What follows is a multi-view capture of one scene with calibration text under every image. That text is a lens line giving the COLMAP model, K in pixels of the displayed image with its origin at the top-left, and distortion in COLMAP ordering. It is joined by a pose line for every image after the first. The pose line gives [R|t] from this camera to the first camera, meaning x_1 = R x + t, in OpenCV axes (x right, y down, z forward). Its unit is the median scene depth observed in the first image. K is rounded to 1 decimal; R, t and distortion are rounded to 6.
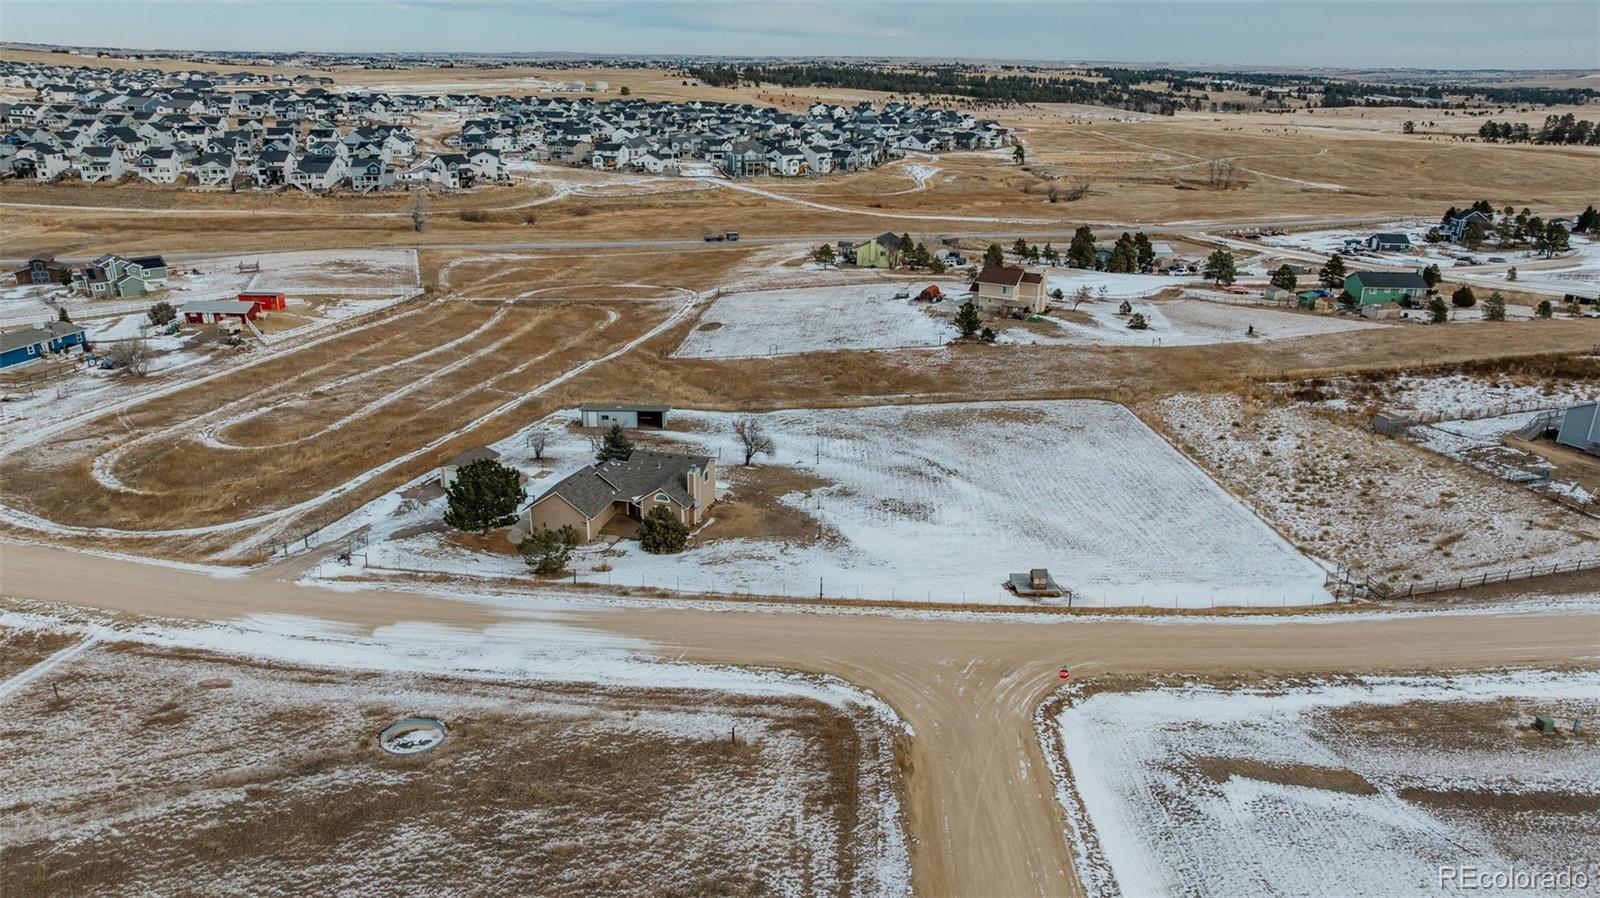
lens RADIAL K [[1135.7, 0, 803.1], [0, 1135.7, 457.5], [0, 0, 1]] dist [-0.035255, 0.036426]
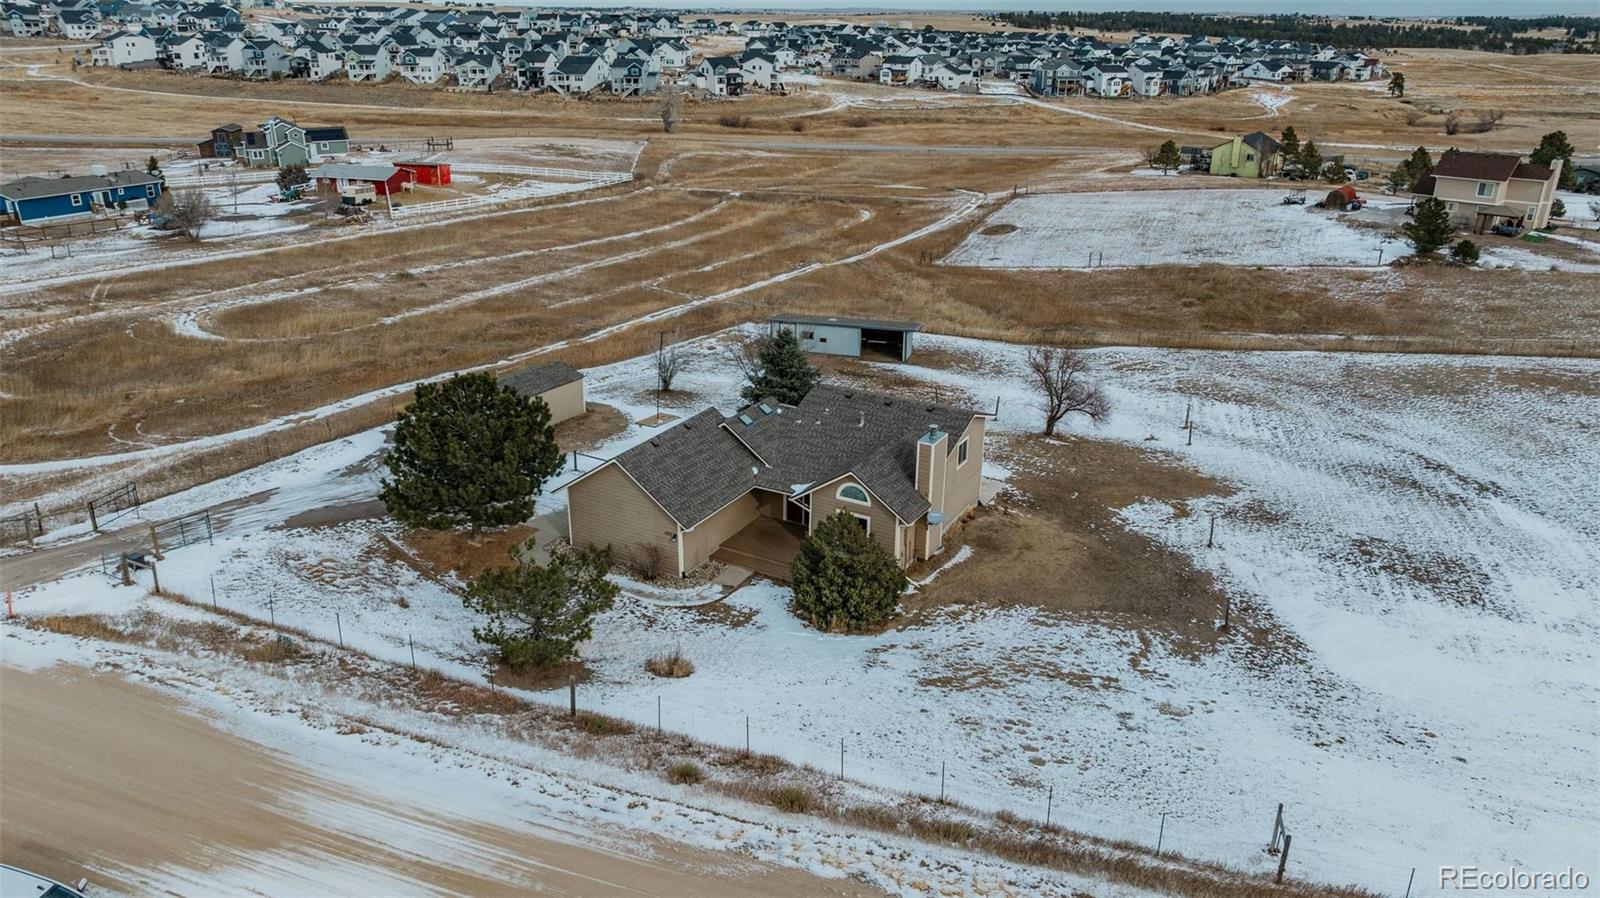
lens RADIAL K [[1135.7, 0, 796.9], [0, 1135.7, 446.0], [0, 0, 1]] dist [-0.035255, 0.036426]
pose [[0.966006, 0.087735, -0.243177, -0.021606], [-0.082078, 0.996069, 0.033322, 0.002347], [0.245144, -0.012230, 0.969410, 0.299361]]
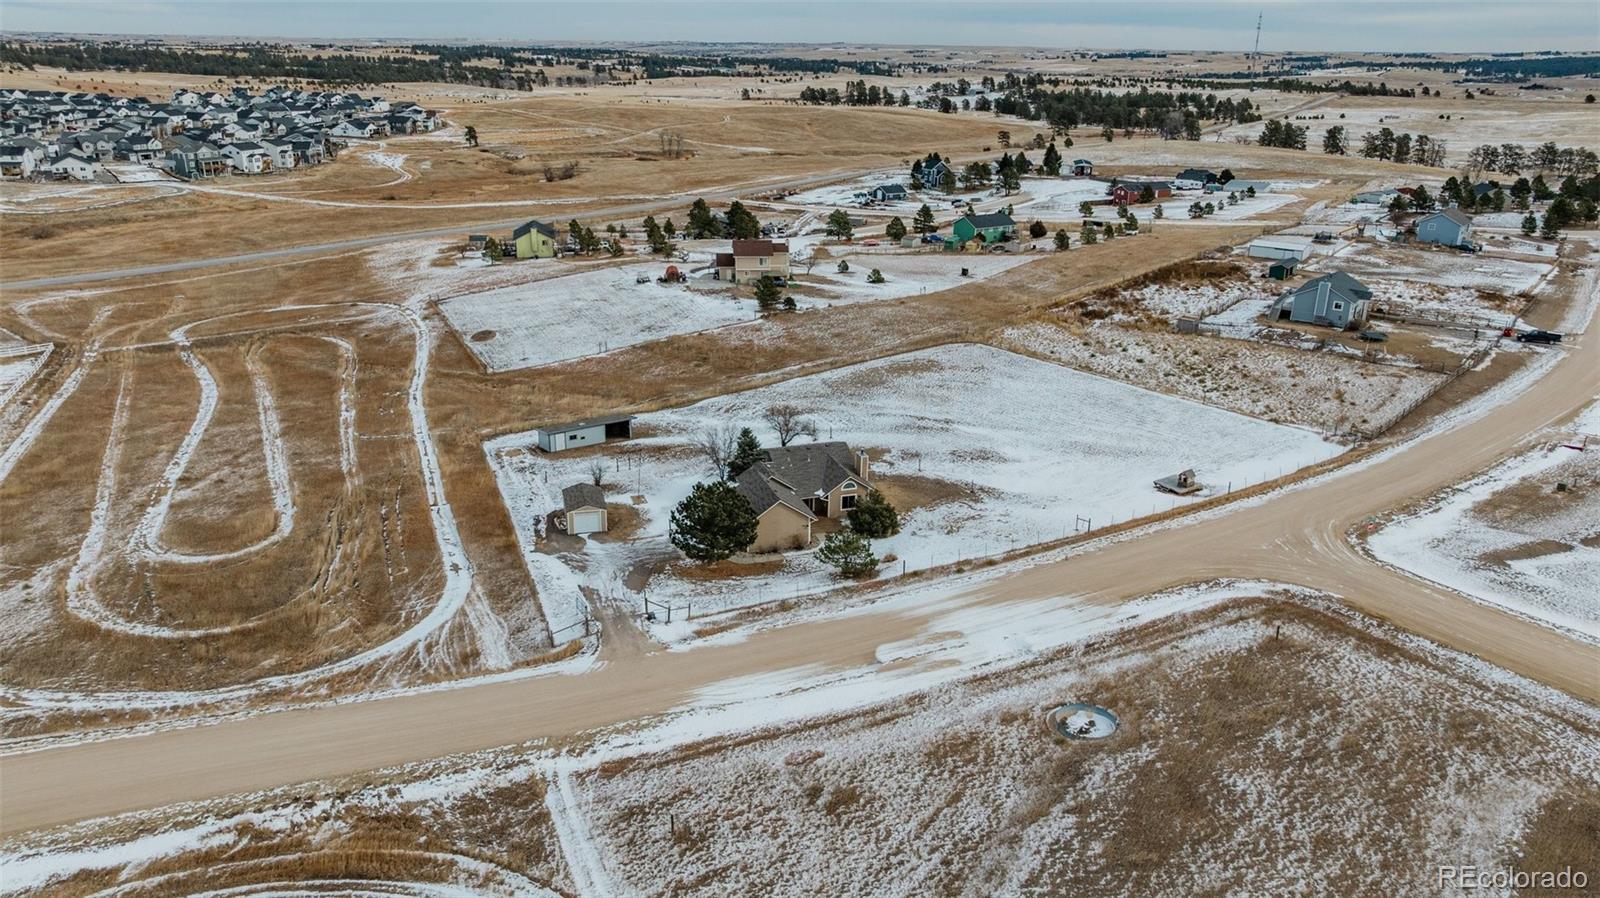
lens RADIAL K [[1135.7, 0, 812.9], [0, 1135.7, 448.2], [0, 0, 1]] dist [-0.035255, 0.036426]
pose [[0.833855, -0.190866, 0.517935, -0.346656], [0.184799, 0.980698, 0.063881, -0.034954], [-0.520131, 0.042446, 0.853031, 0.084073]]
